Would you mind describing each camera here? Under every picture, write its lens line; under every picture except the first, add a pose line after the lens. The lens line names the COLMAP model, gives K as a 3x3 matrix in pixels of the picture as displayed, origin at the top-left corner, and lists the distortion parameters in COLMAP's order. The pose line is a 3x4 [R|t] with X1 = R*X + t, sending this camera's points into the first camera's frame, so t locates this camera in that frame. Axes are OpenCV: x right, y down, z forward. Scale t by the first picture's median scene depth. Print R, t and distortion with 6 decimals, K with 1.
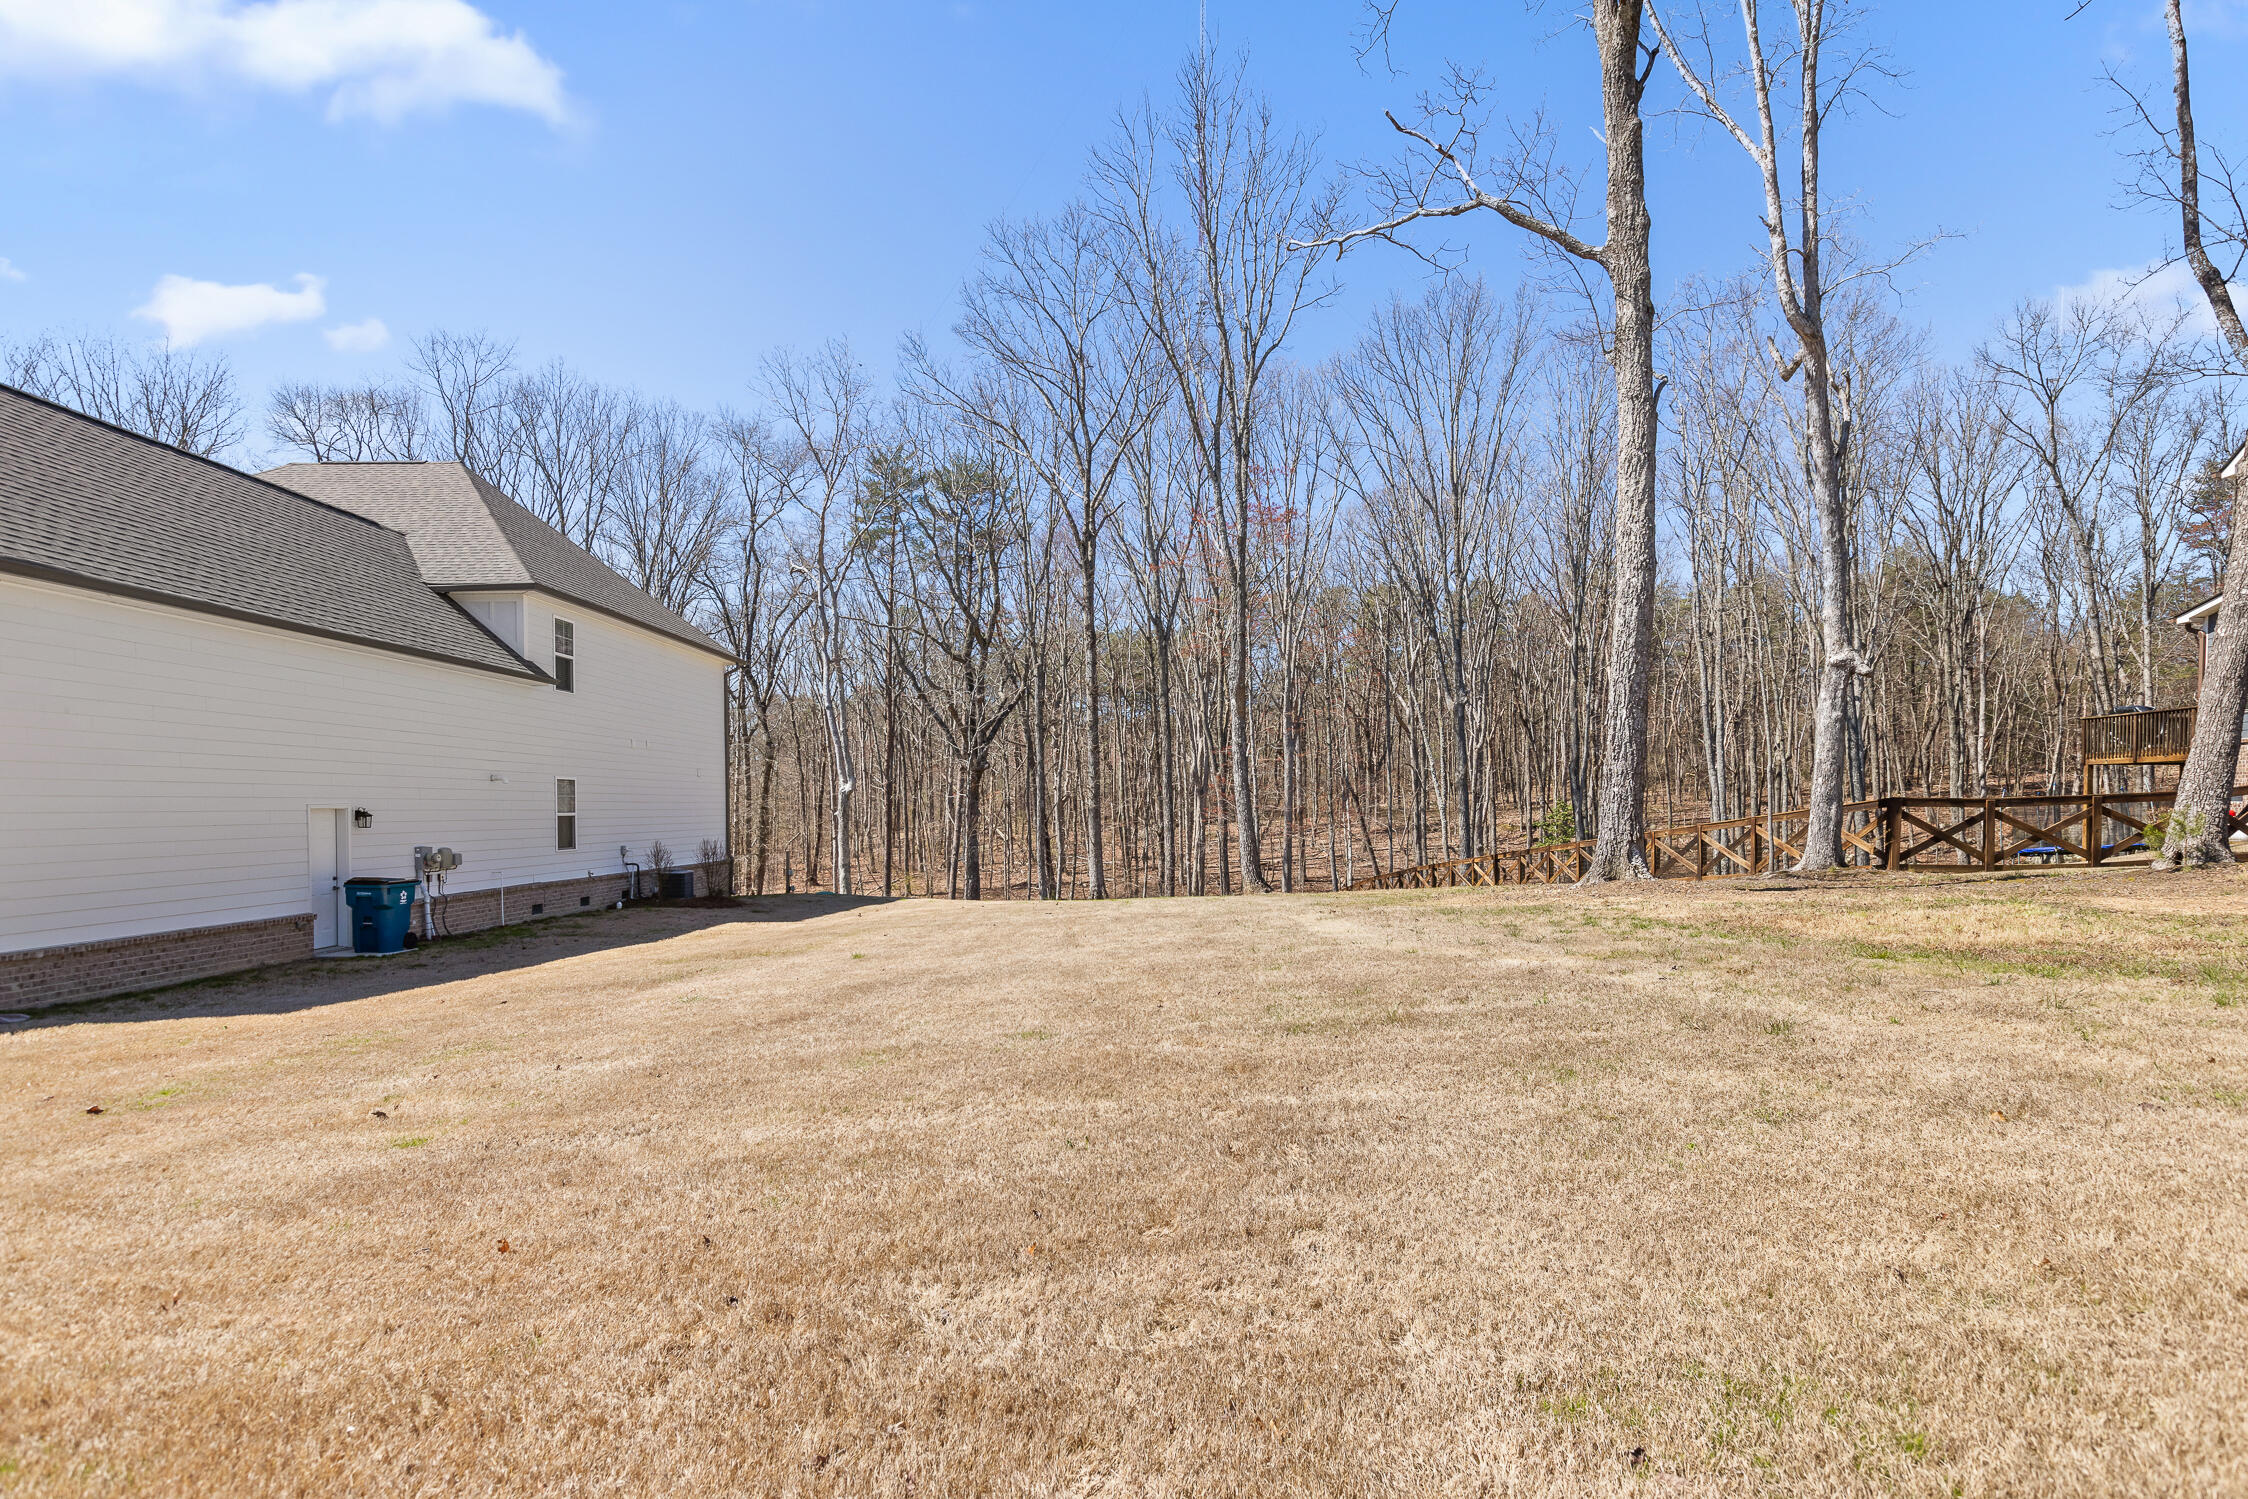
lens RADIAL K [[1258.7, 0, 1124.5], [0, 1258.7, 828.4], [0, 0, 1]] dist [0.000522, 0.000869]
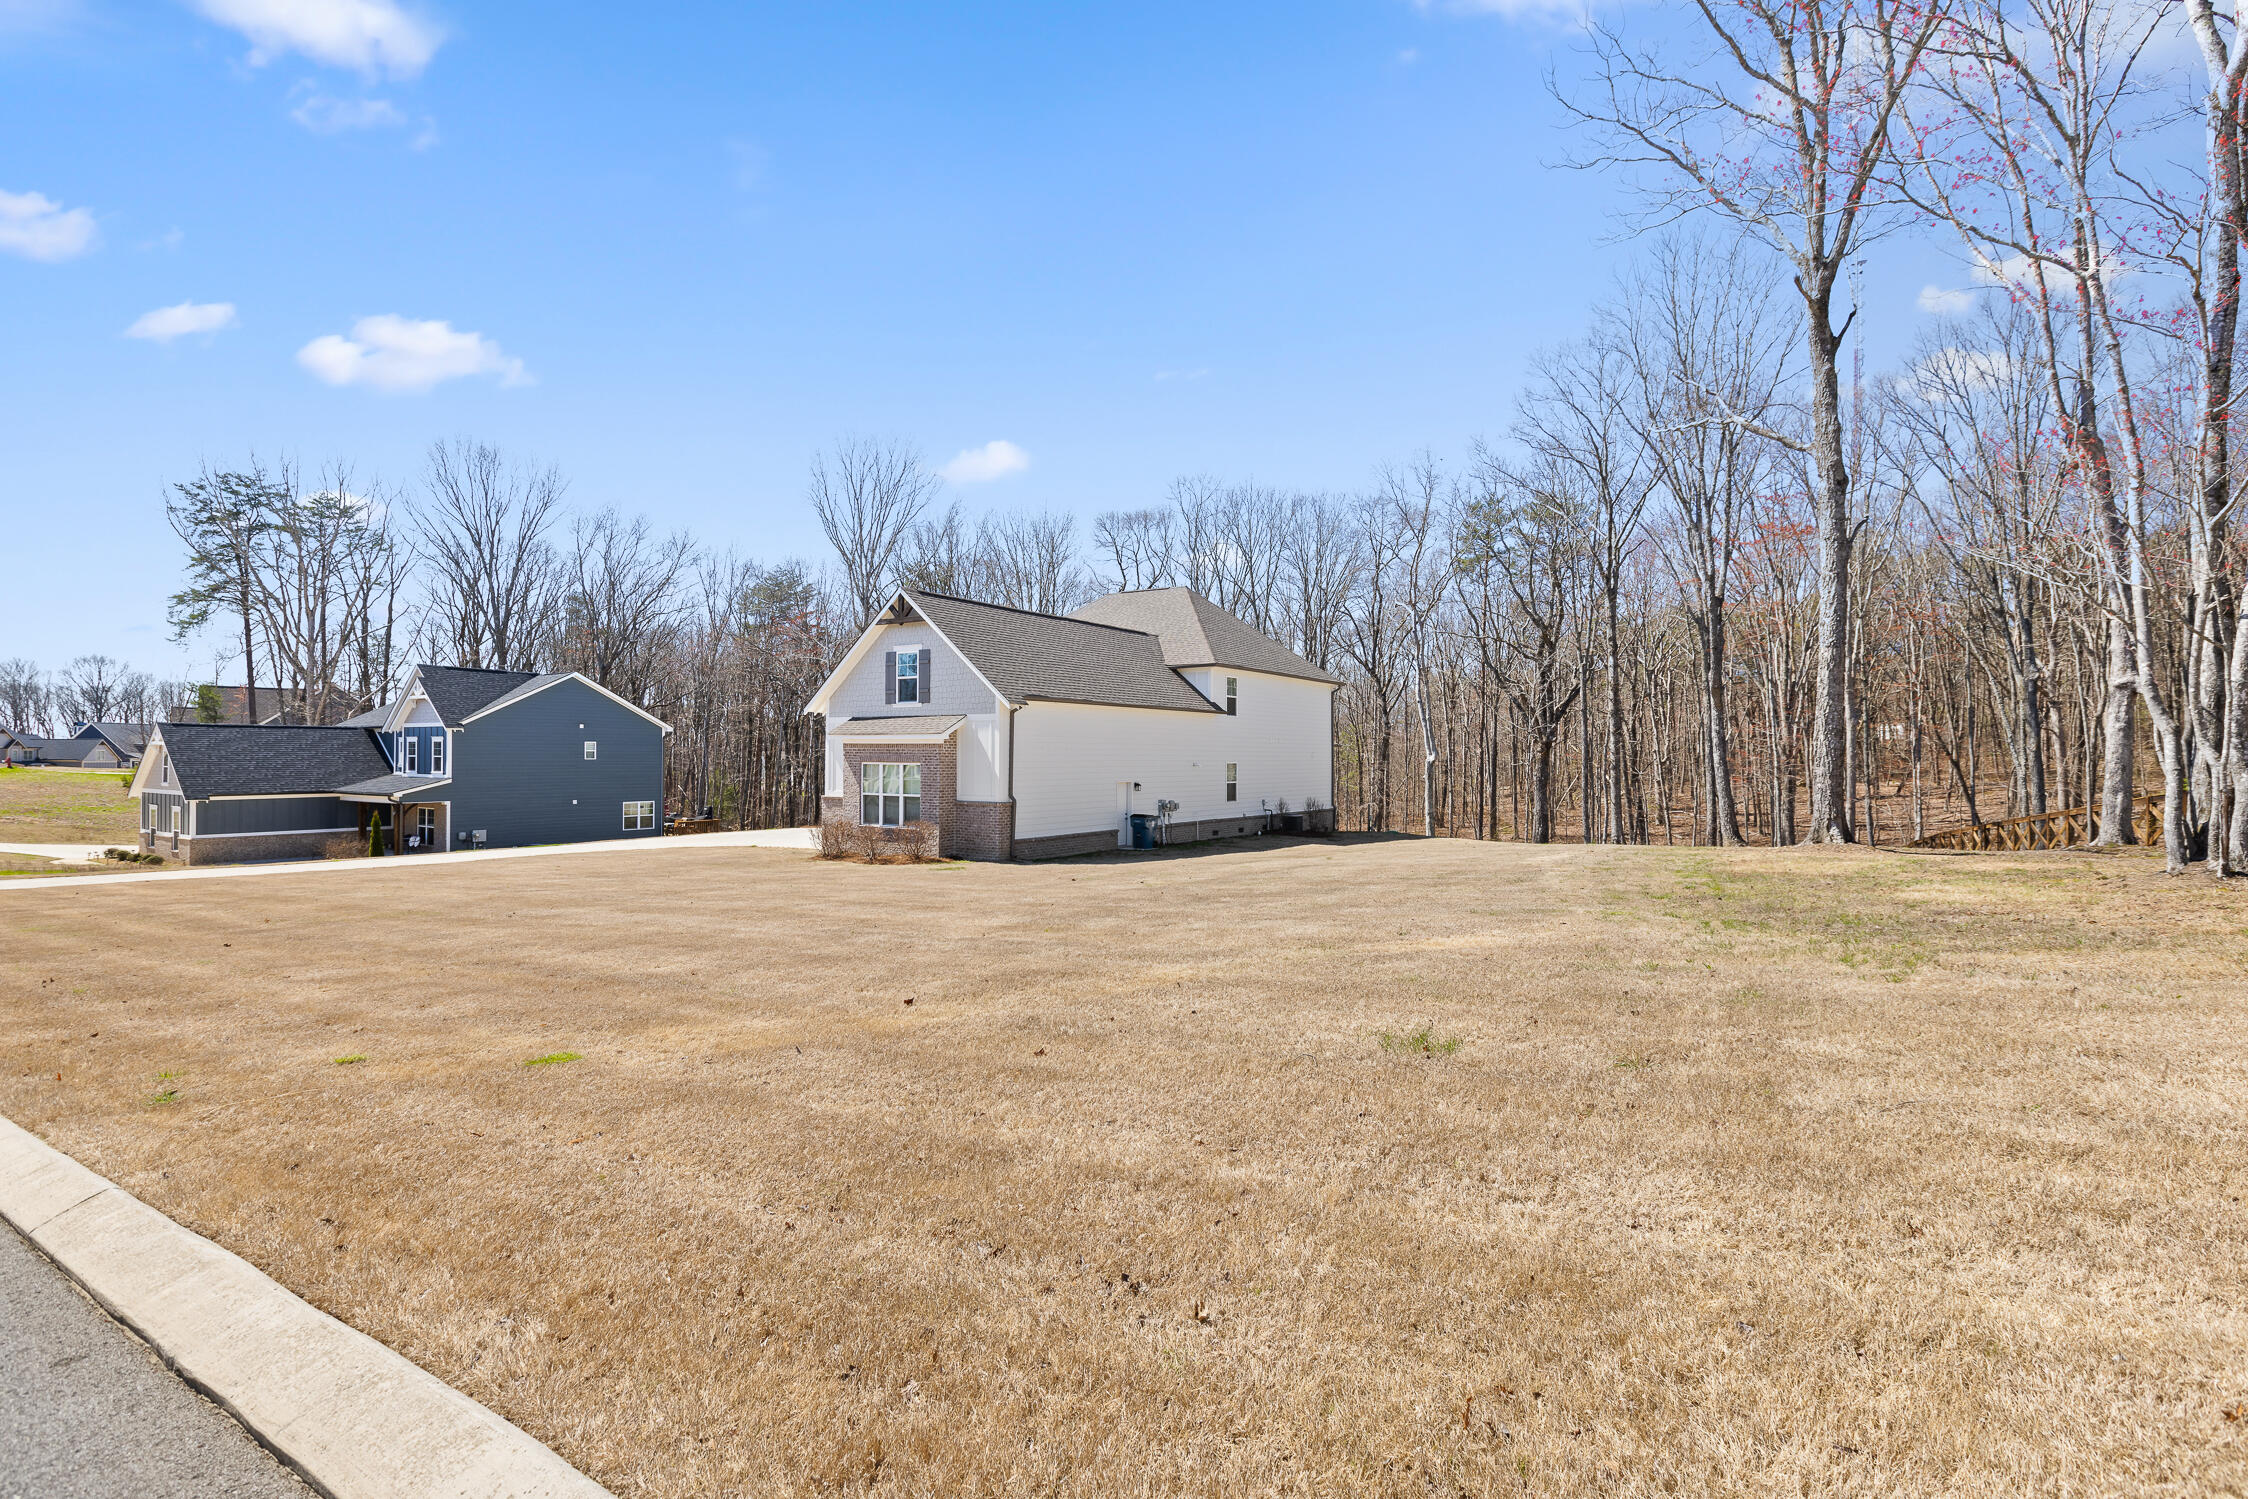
lens RADIAL K [[1061.4, 0, 1124.0], [0, 1061.4, 749.5], [0, 0, 1]] dist [-0.000559, 0.000008]
pose [[0.849580, 0.001612, -0.527458, 0.252435], [-0.015899, 0.999619, -0.022553, -0.022600], [0.527221, 0.027547, 0.849282, -0.421544]]
